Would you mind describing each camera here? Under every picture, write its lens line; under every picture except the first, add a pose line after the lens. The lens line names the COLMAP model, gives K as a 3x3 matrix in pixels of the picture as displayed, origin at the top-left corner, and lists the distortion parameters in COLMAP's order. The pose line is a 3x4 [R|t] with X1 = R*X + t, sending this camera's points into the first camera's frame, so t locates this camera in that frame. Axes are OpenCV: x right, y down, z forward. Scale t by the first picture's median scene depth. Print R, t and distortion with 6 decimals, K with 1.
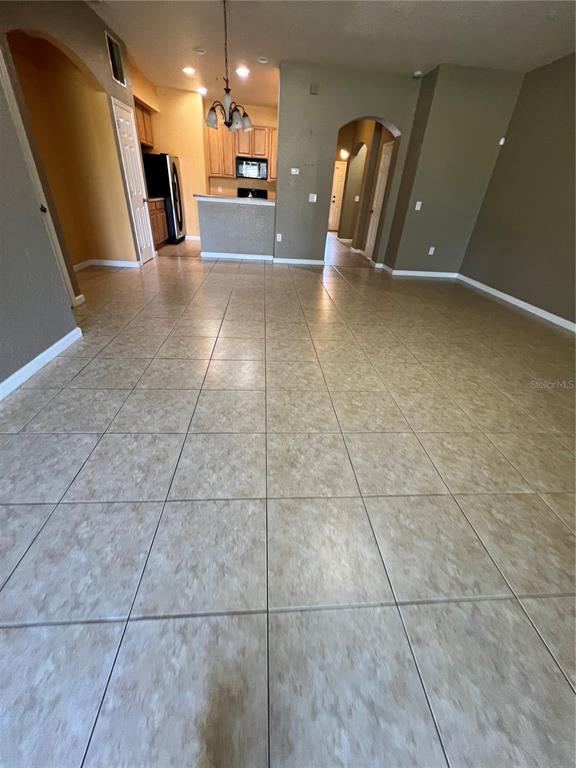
lens RADIAL K [[309.4, 0, 289.8], [0, 309.4, 384.0], [0, 0, 1]] dist [-0.001495, 0.000554]
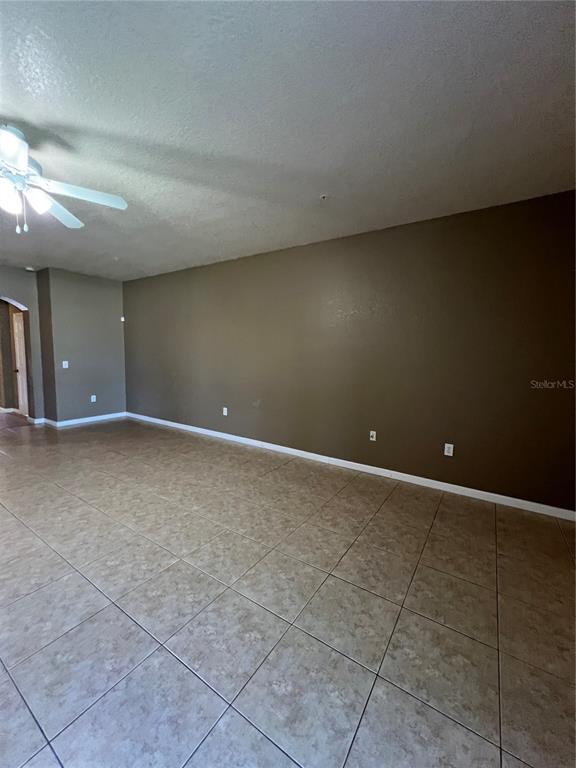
lens RADIAL K [[309.4, 0, 285.9], [0, 309.4, 381.9], [0, 0, 1]] dist [-0.001495, 0.000554]
pose [[0.610971, -0.120956, 0.782358, 0.073772], [0.437364, 0.875320, -0.206225, 0.097208], [-0.659869, 0.468172, 0.587697, -0.285092]]
